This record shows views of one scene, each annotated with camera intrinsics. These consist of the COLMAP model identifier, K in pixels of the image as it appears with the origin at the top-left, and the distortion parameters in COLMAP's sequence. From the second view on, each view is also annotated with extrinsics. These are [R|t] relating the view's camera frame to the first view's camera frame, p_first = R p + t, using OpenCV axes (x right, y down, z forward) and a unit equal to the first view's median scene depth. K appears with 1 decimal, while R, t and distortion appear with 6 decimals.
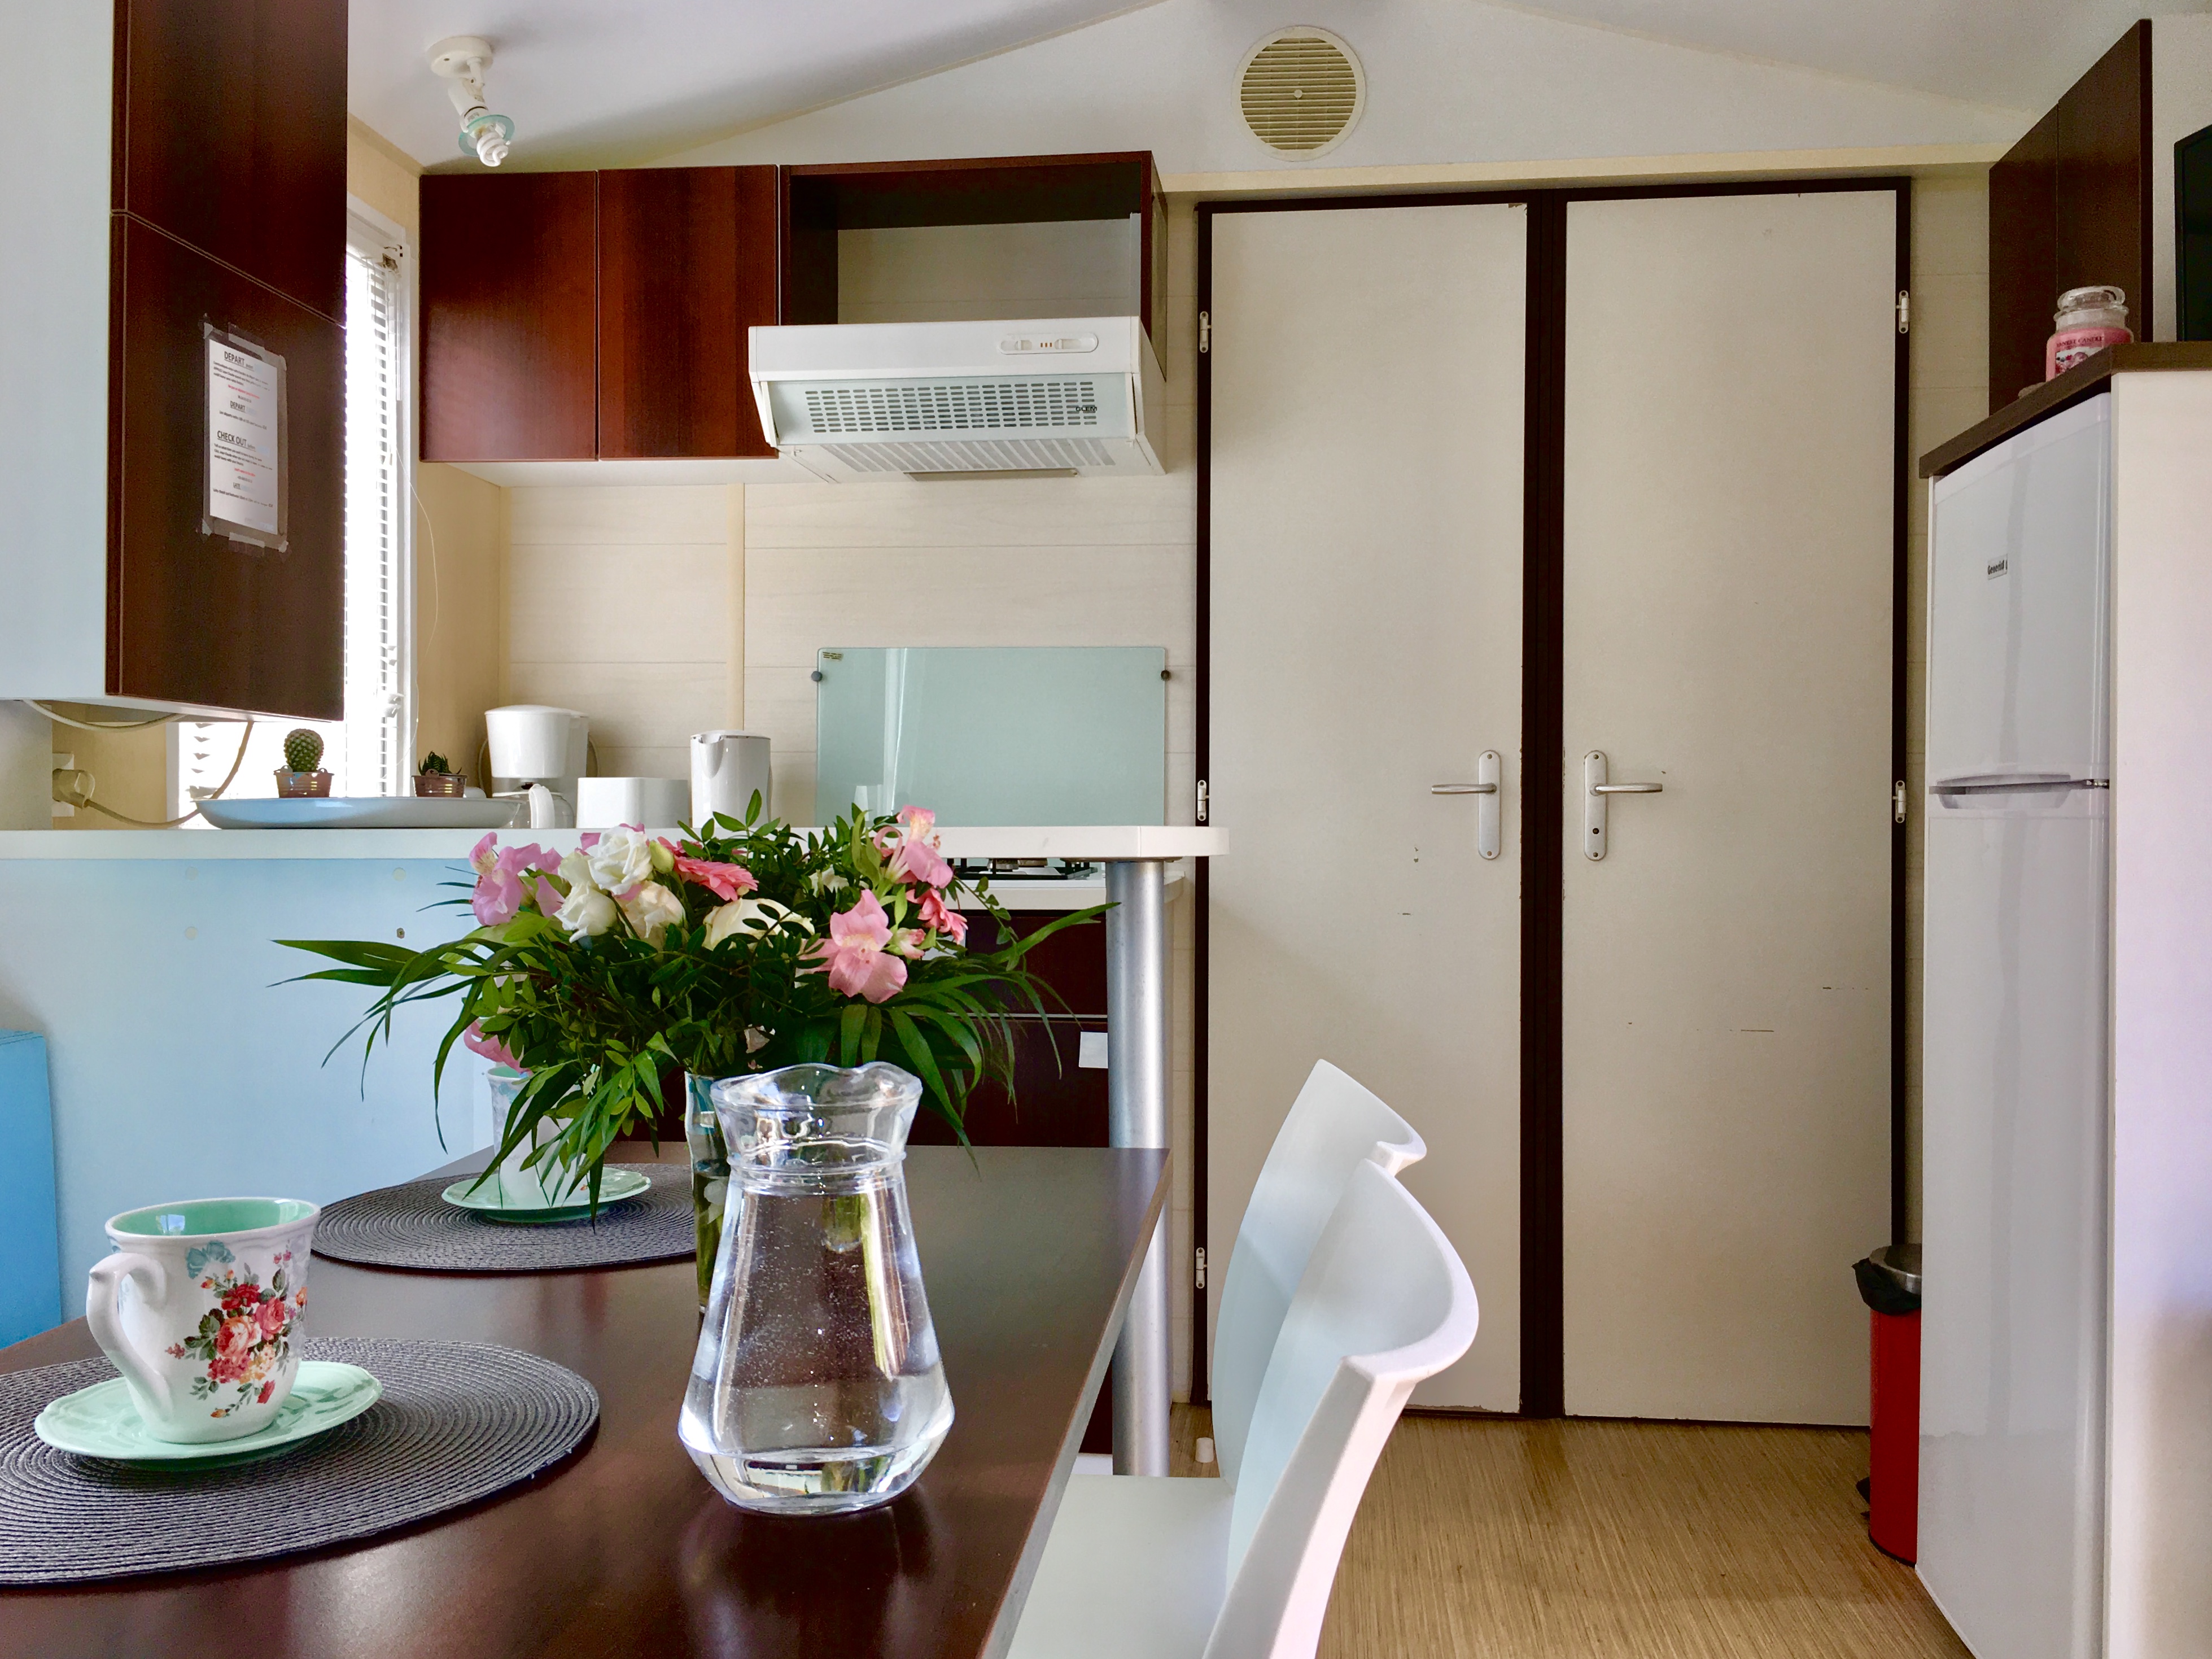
lens RADIAL K [[1945.3, 0, 1106.0], [0, 1945.3, 829.5], [0, 0, 1]] dist [0.074115, -0.088301]
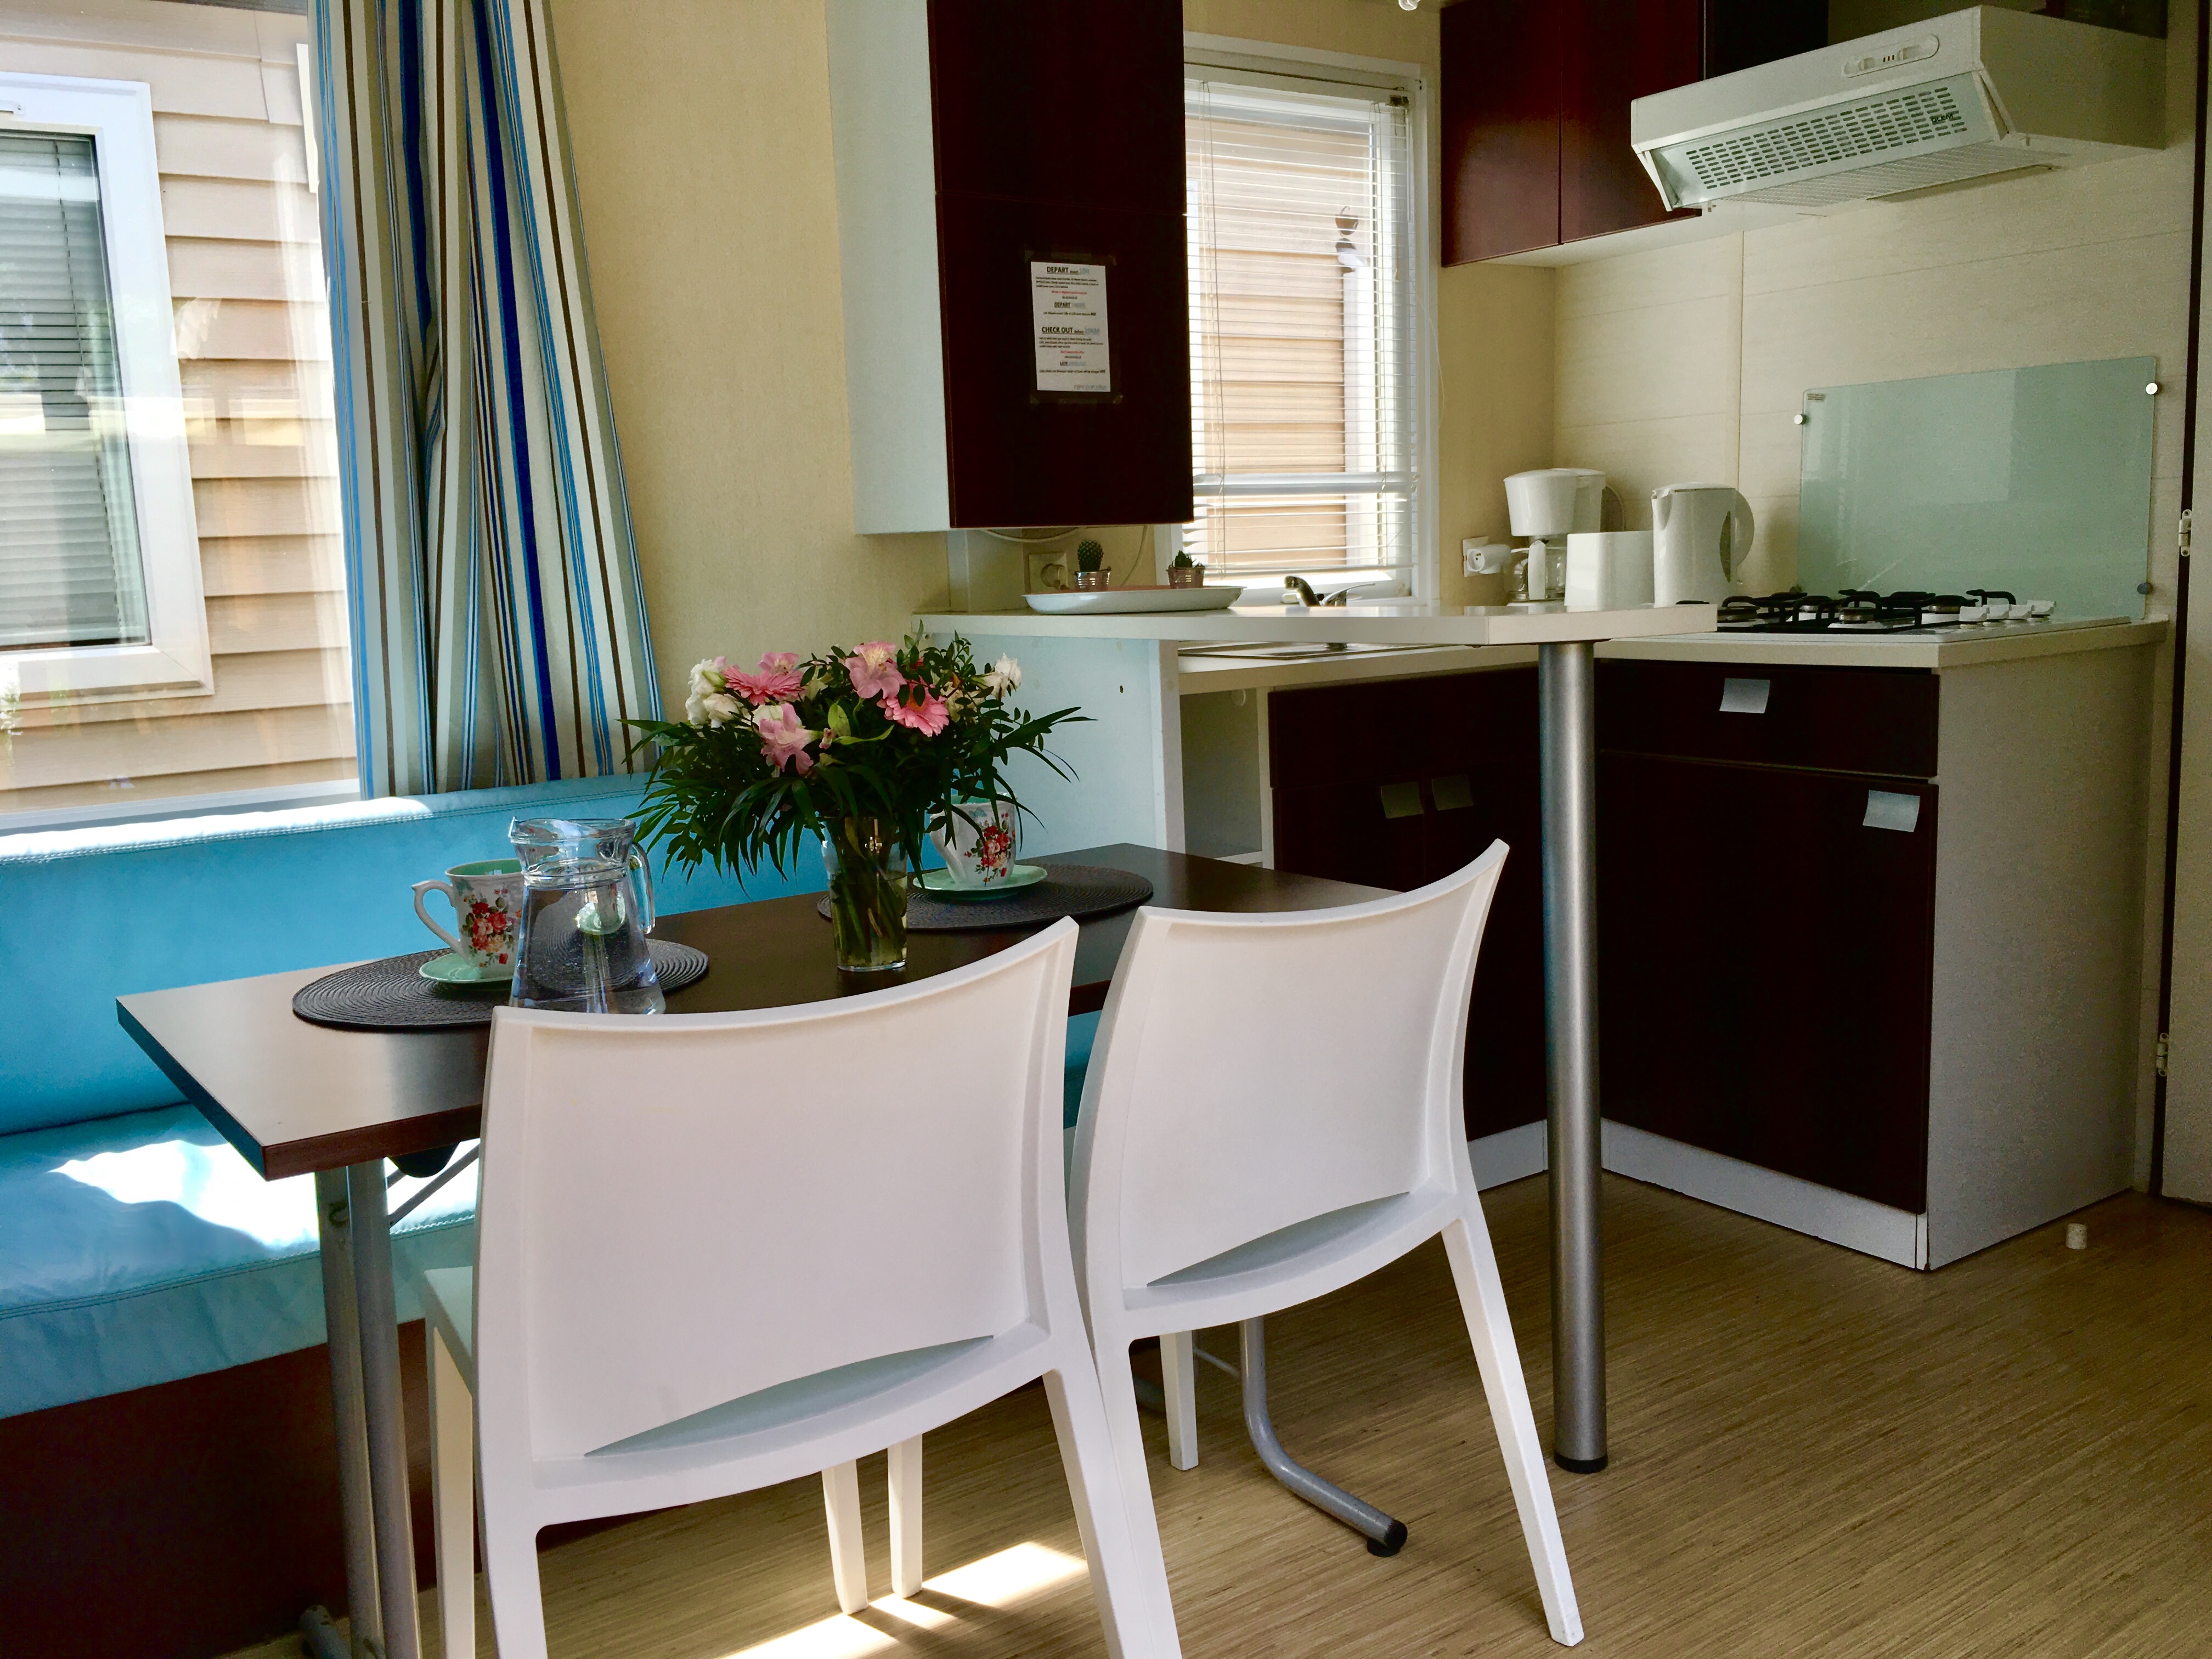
lens RADIAL K [[1876.3, 0, 1053.9], [0, 1876.3, 827.2], [0, 0, 1]] dist [0.043276, -0.109877]
pose [[0.650575, 0.077575, -0.755469, 0.558843], [0.041226, 0.989695, 0.137128, -0.031780], [0.758322, -0.120358, 0.640673, 0.101251]]
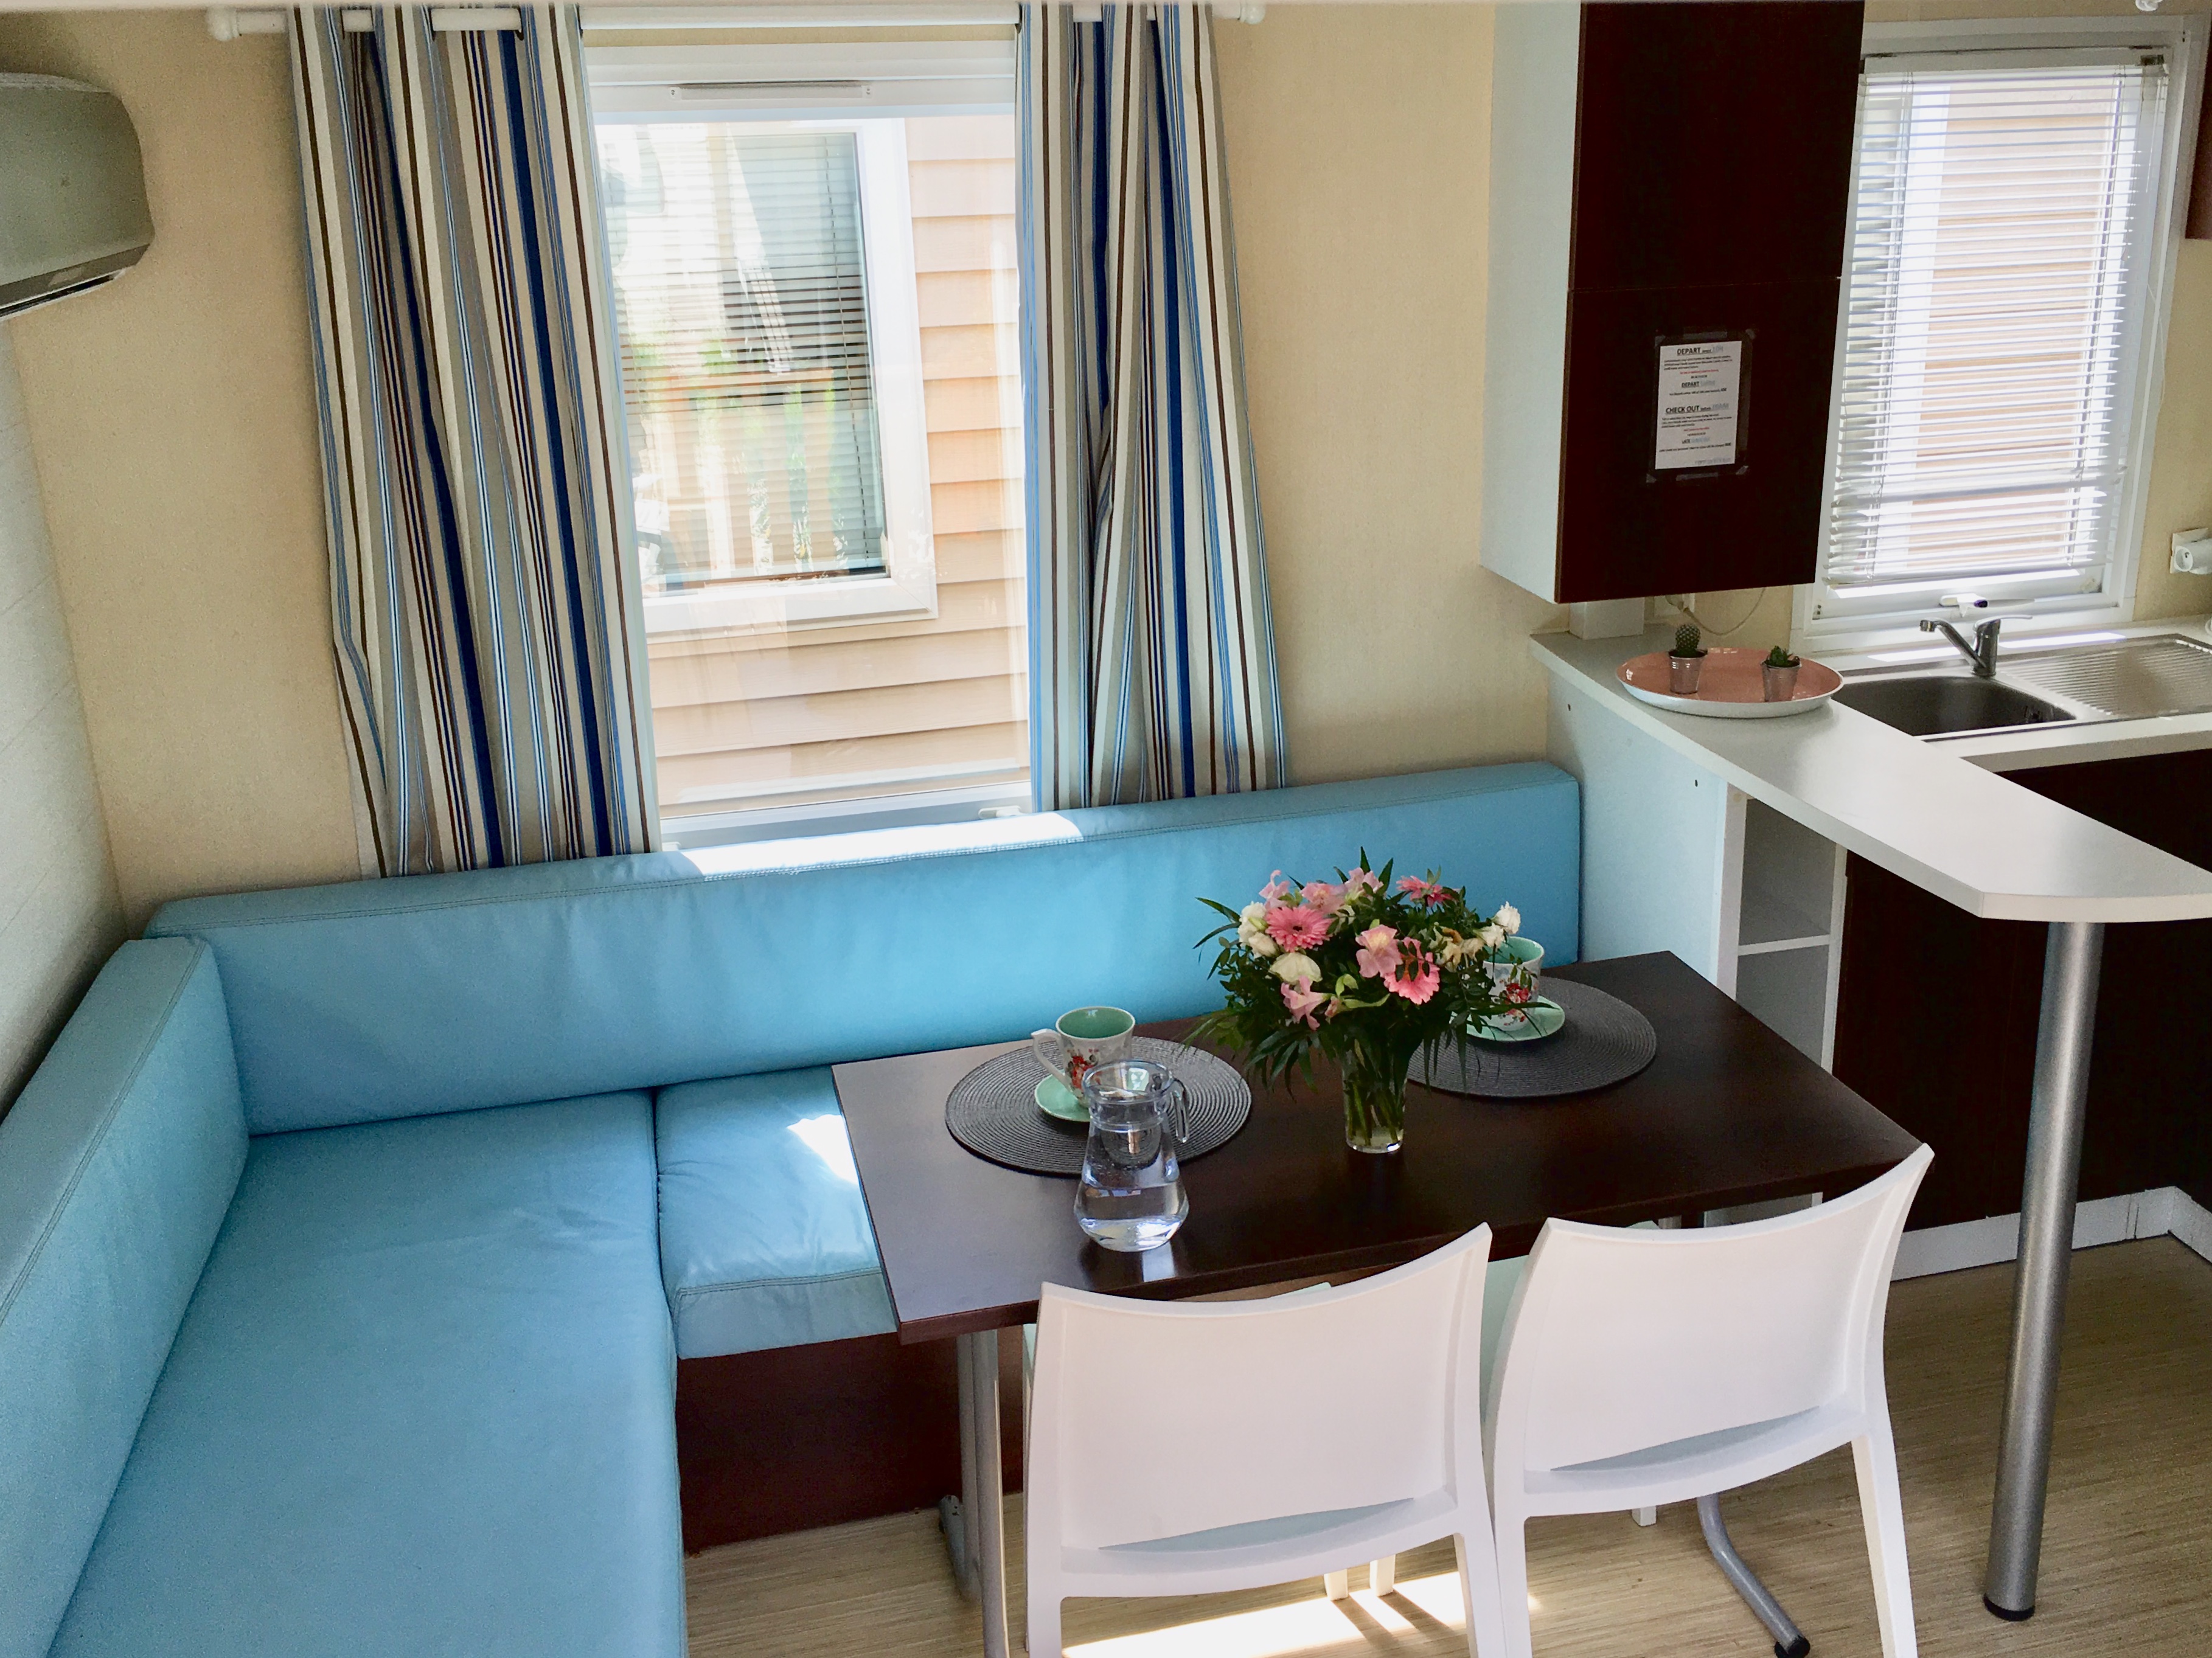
lens RADIAL K [[1944.9, 0, 1106.0], [0, 1944.9, 829.0], [0, 0, 1]] dist [0.074115, -0.088301]
pose [[0.346269, 0.261757, -0.900878, 0.737782], [0.033823, 0.956178, 0.290825, -0.320416], [0.937525, -0.131174, 0.322242, 0.105759]]
